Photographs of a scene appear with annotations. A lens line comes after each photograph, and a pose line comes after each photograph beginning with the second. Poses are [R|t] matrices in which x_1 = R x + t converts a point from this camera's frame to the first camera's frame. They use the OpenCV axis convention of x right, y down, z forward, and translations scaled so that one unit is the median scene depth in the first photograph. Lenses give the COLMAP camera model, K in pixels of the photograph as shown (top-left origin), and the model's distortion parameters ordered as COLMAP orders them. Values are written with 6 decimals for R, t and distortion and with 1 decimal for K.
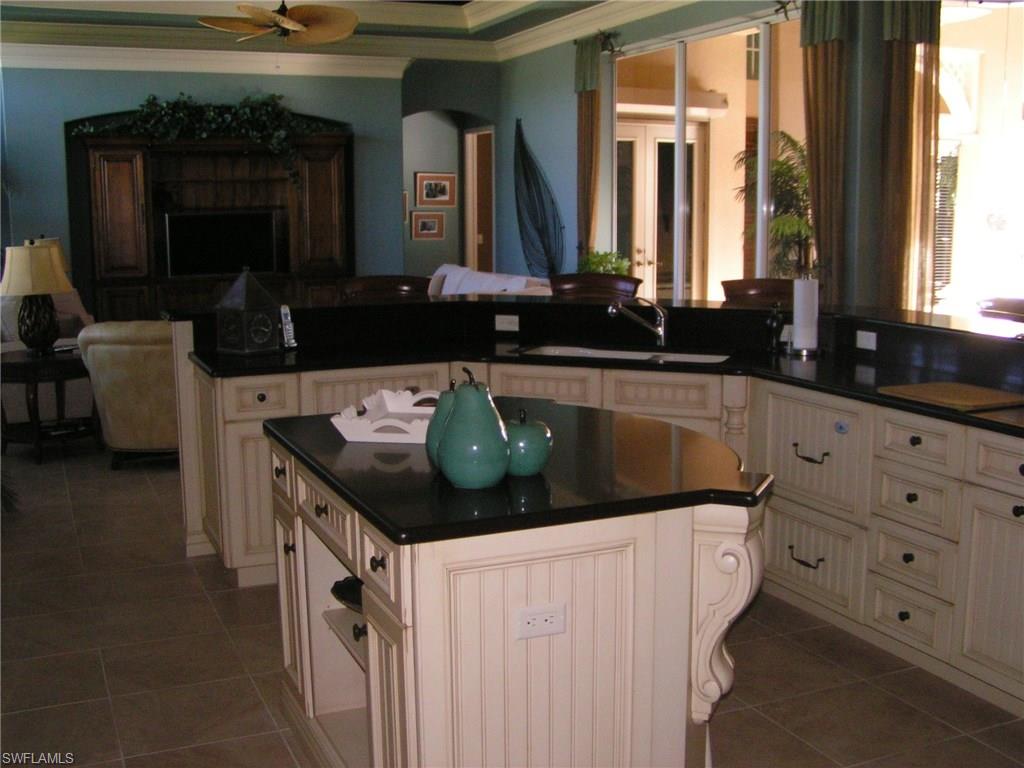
lens RADIAL K [[1144.3, 0, 512.0], [0, 1144.3, 384.0], [0, 0, 1]] dist [-0.209719, 0.268871]
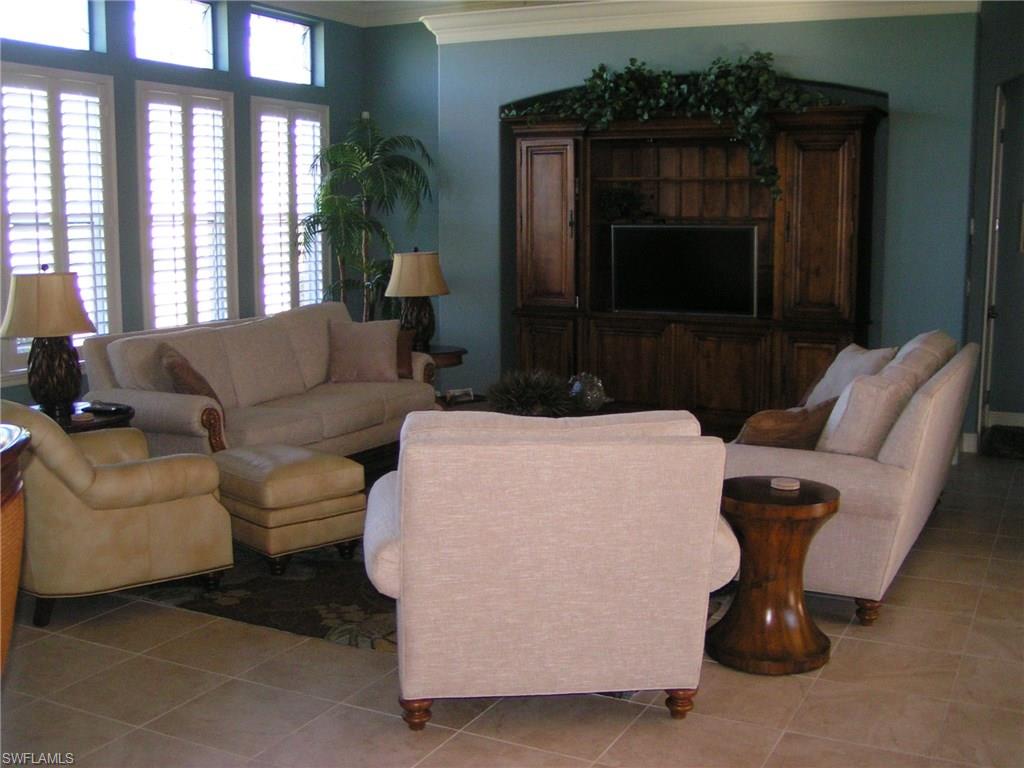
lens RADIAL K [[1144.3, 0, 512.0], [0, 1144.3, 384.0], [0, 0, 1]] dist [-0.209719, 0.268871]
pose [[0.618157, 0.119999, -0.776842, 0.240387], [-0.130017, 0.990275, 0.049510, -0.075398], [0.775228, 0.070397, 0.627747, 0.478469]]
